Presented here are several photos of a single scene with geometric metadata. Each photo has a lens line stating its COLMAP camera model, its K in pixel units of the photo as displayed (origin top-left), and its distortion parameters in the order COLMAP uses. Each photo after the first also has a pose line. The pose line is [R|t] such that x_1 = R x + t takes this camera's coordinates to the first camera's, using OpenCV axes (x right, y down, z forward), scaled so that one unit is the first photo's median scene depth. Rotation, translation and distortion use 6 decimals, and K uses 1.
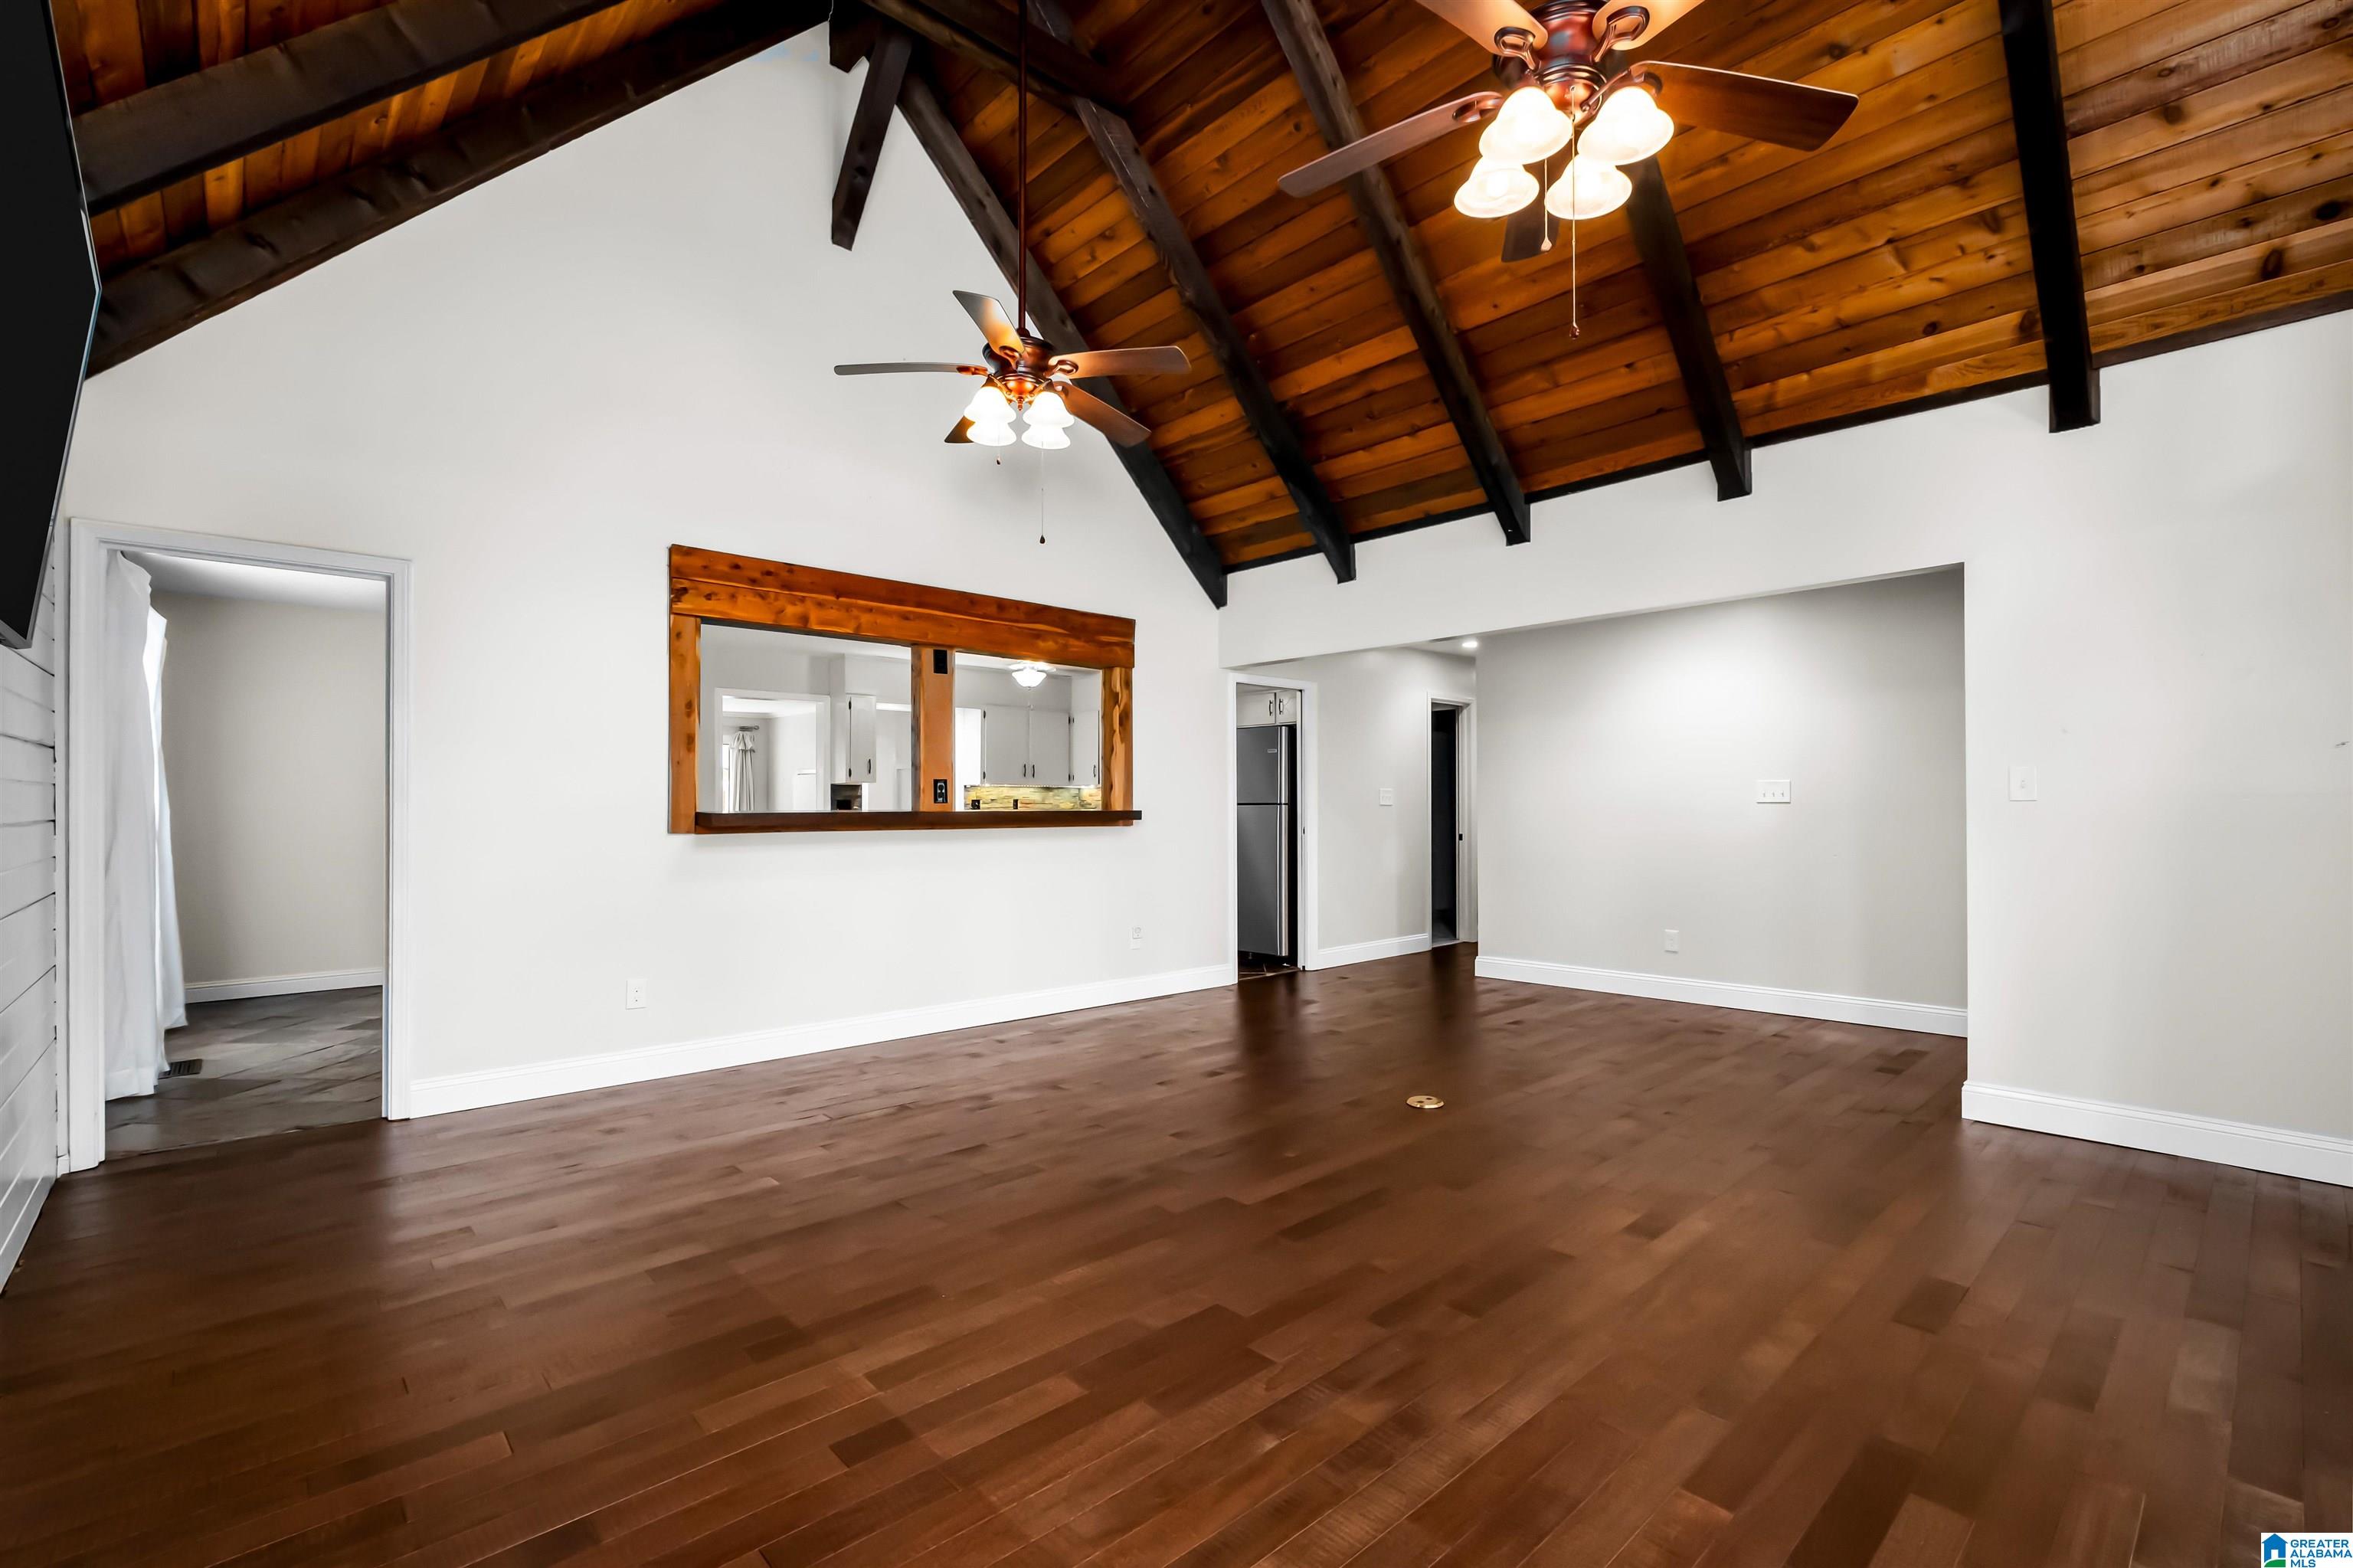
lens RADIAL K [[1038.7, 0, 1163.9], [0, 1038.7, 815.8], [0, 0, 1]] dist [-0.001092, -0.000310]
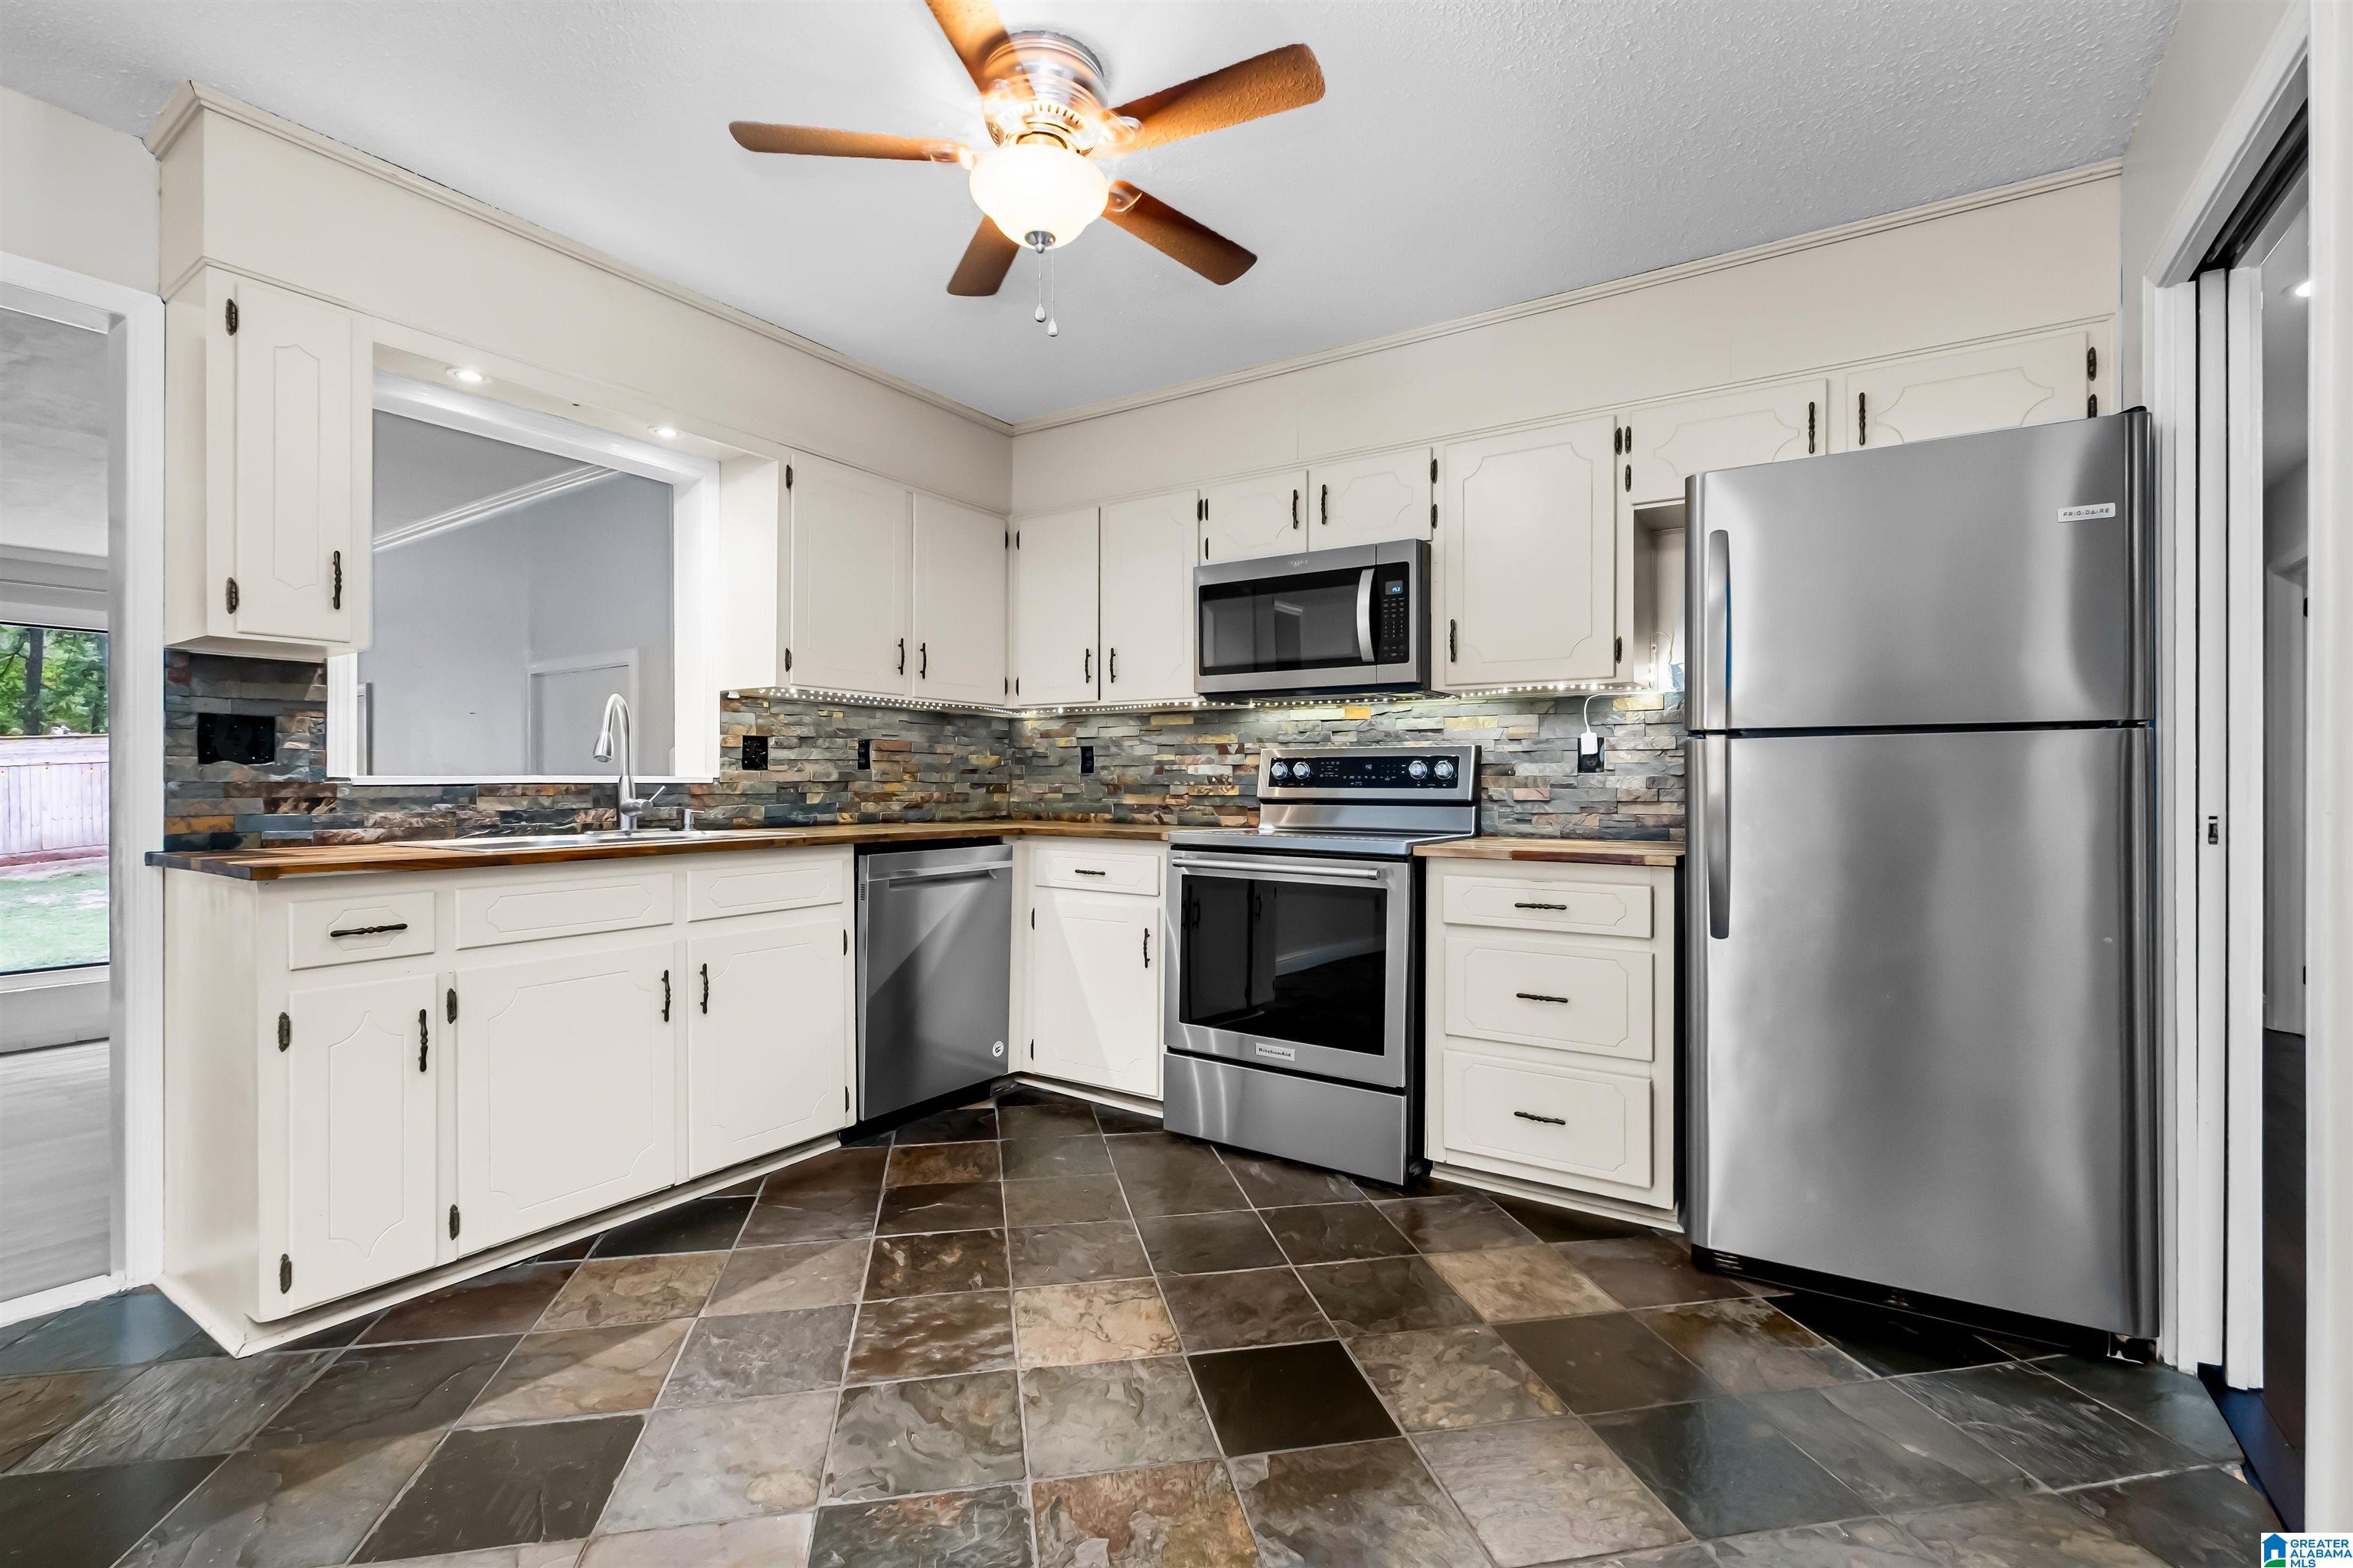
lens RADIAL K [[1039.4, 0, 1172.9], [0, 1039.4, 782.4], [0, 0, 1]] dist [-0.002553, 0.000002]
pose [[0.970012, 0.004722, 0.243013, -0.133072], [-0.004023, 0.999986, -0.003372, 0.000521], [-0.243026, 0.002294, 0.970017, 0.641546]]
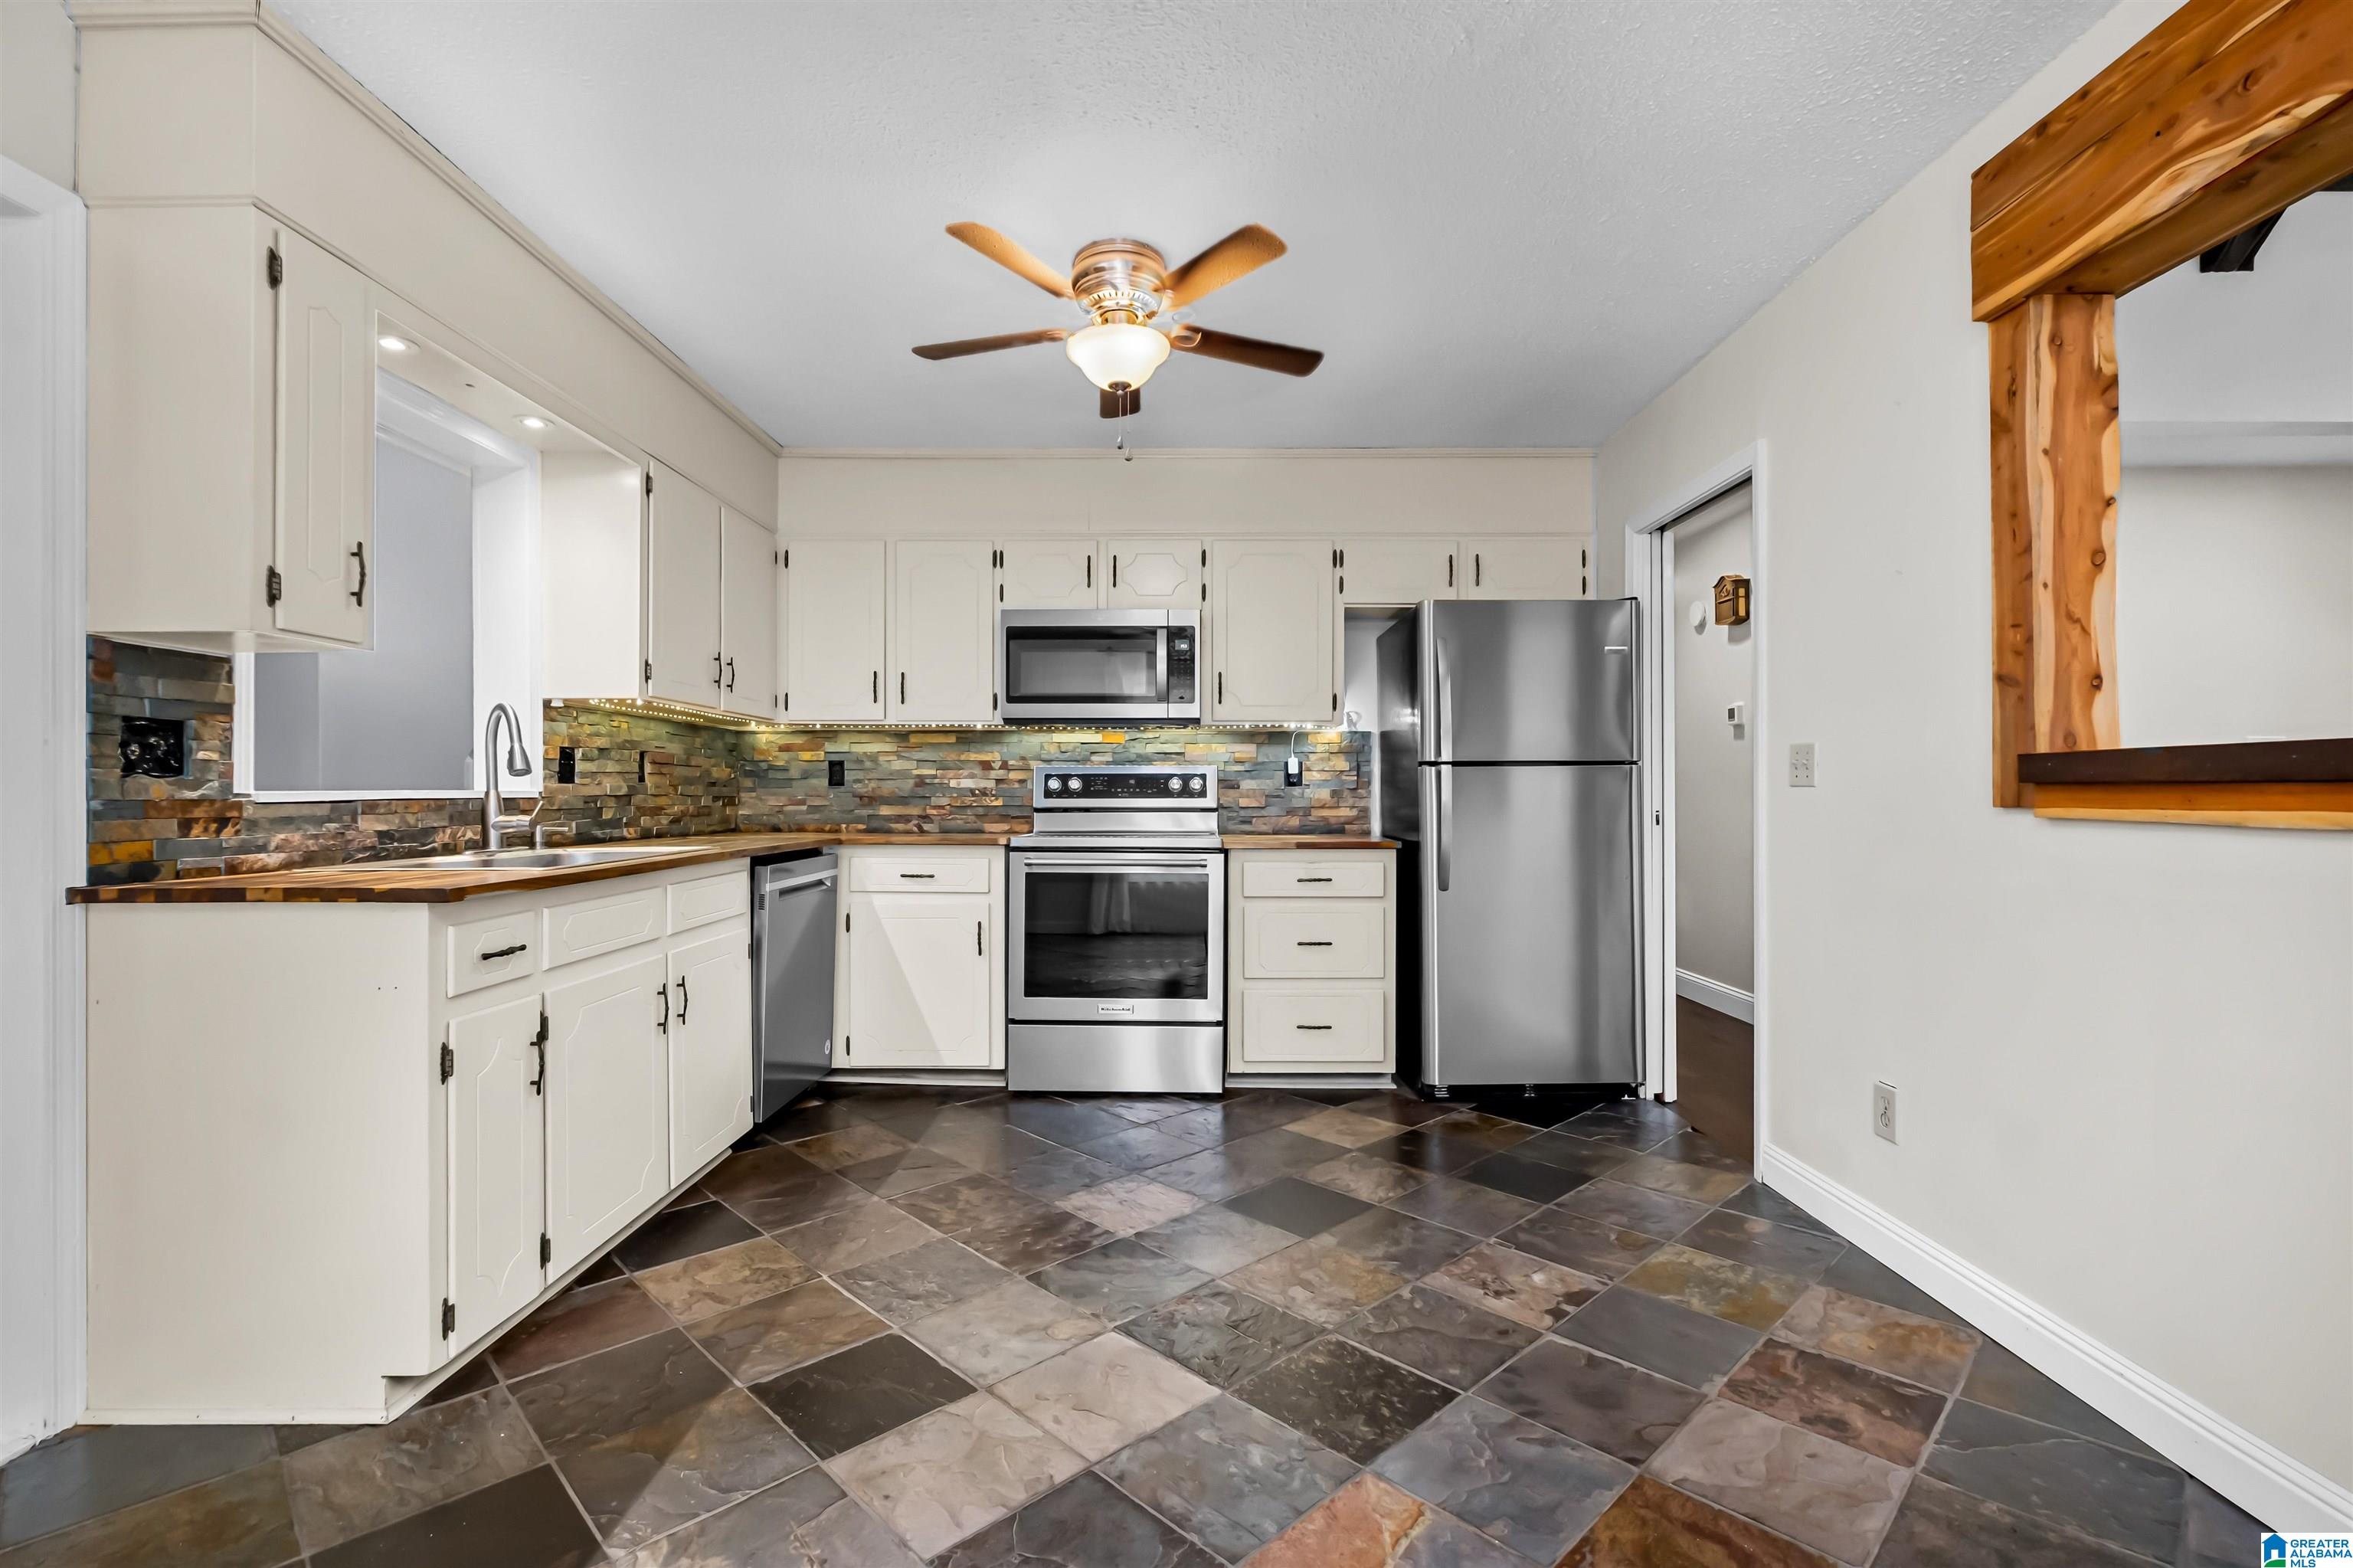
lens RADIAL K [[1055.7, 0, 1172.7], [0, 1055.7, 789.2], [0, 0, 1]] dist [-0.002724, -0.000581]
pose [[0.683505, 0.004274, 0.729933, -0.299321], [0.001378, 0.999974, -0.007146, 0.000226], [-0.729944, 0.005890, 0.683481, 0.648462]]
